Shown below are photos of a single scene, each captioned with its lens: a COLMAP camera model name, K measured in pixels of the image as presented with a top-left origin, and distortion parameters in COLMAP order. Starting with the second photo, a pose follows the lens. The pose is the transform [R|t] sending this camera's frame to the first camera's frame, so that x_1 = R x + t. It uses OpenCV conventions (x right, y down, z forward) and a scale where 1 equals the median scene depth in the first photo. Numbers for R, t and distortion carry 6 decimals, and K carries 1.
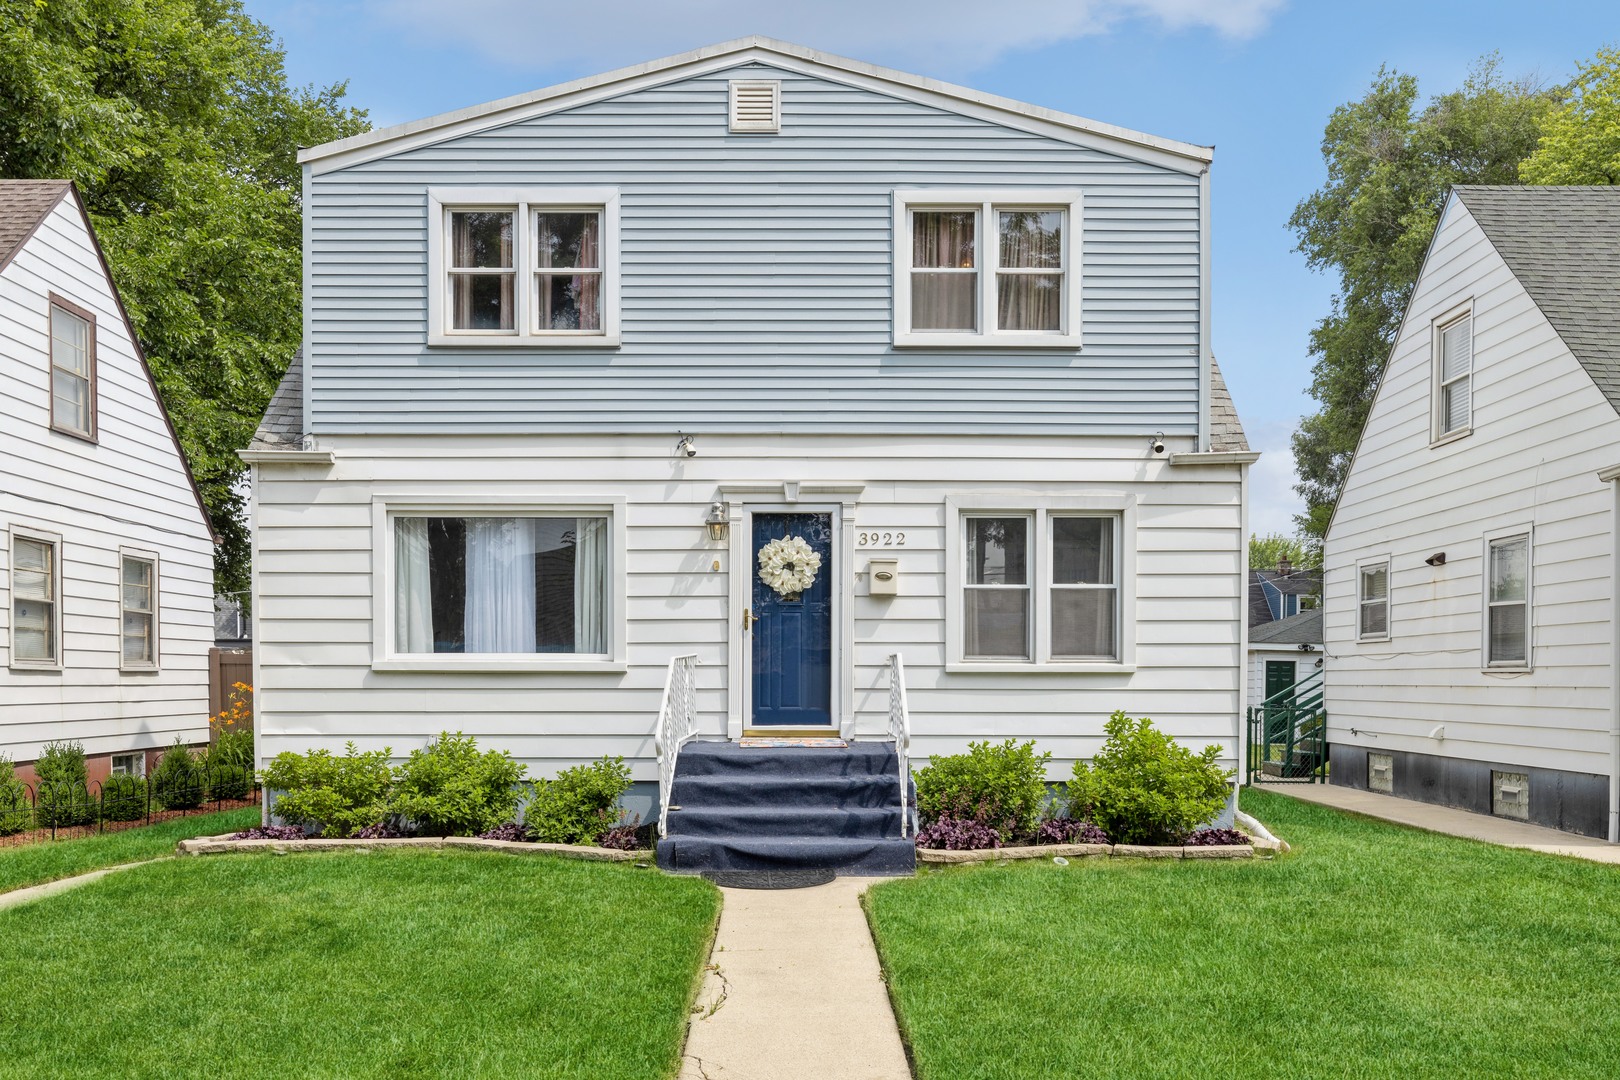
lens RADIAL K [[1486.2, 0, 810.4], [0, 1486.2, 653.5], [0, 0, 1]] dist [0.005593, -0.000286]
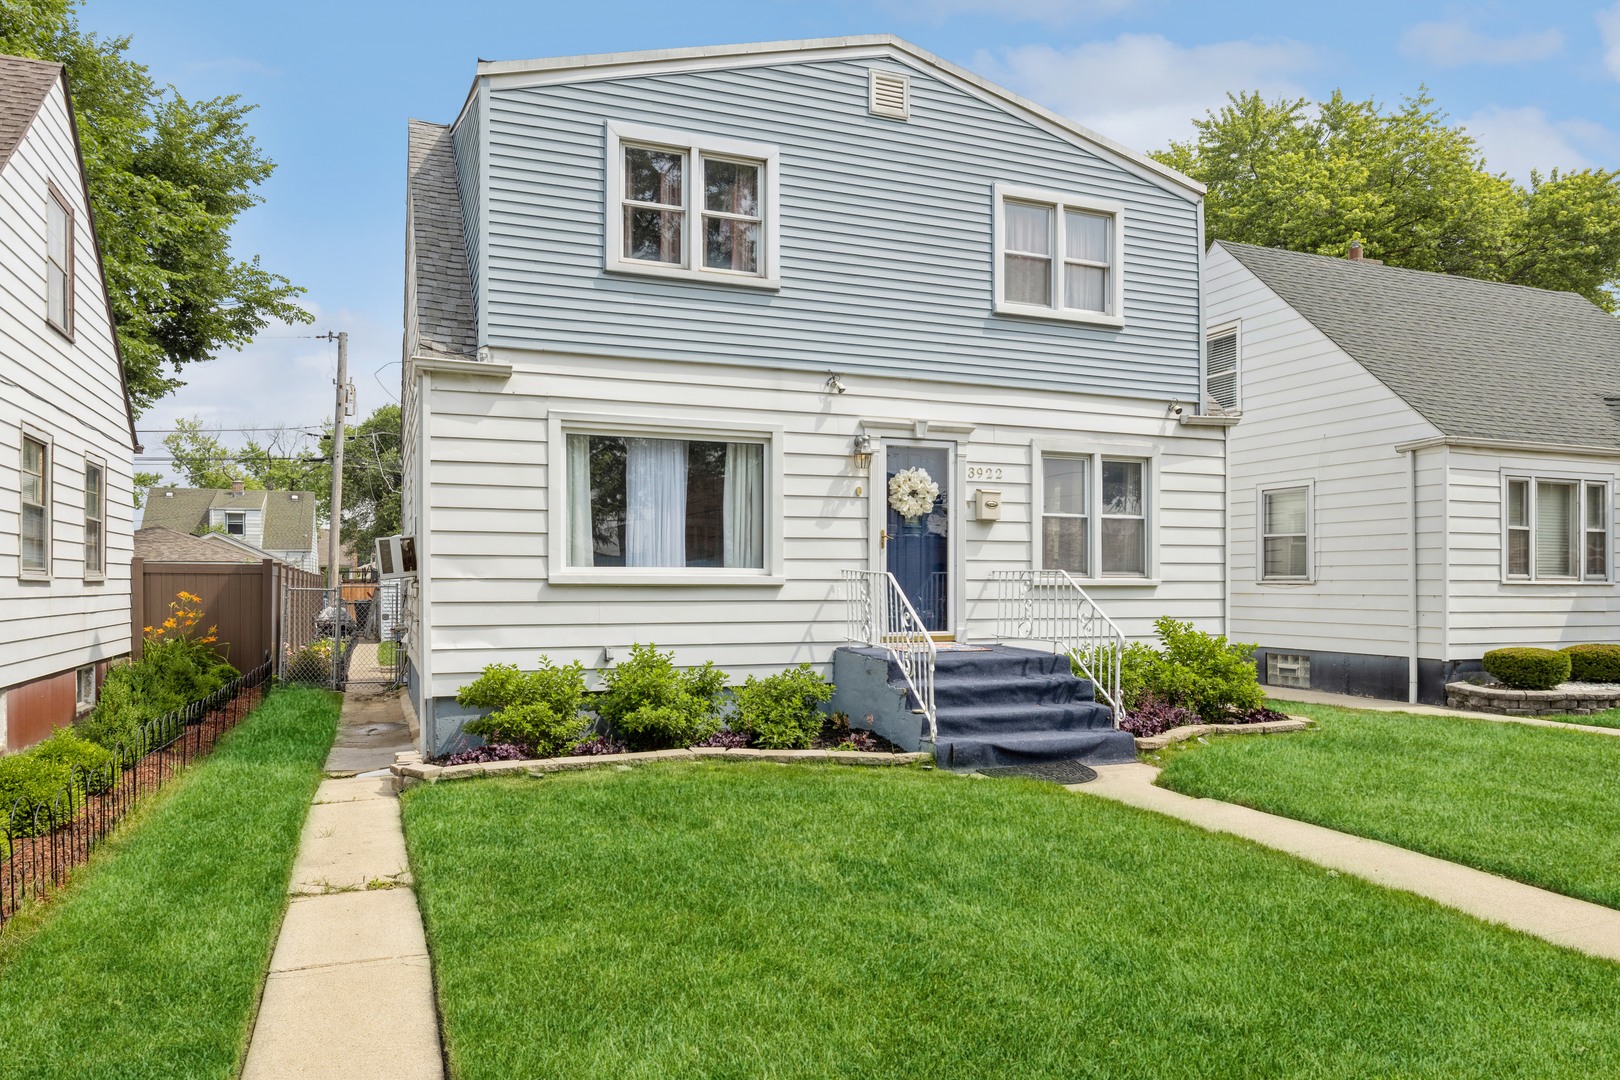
lens RADIAL K [[1086.6, 0, 810.0], [0, 1086.6, 540.0], [0, 0, 1]] dist [-0.004067, -0.000716]
pose [[0.929506, 0.015297, 0.368489, -0.400440], [-0.007080, 0.999695, -0.023640, -0.002121], [-0.368738, 0.019365, 0.929332, 0.246641]]
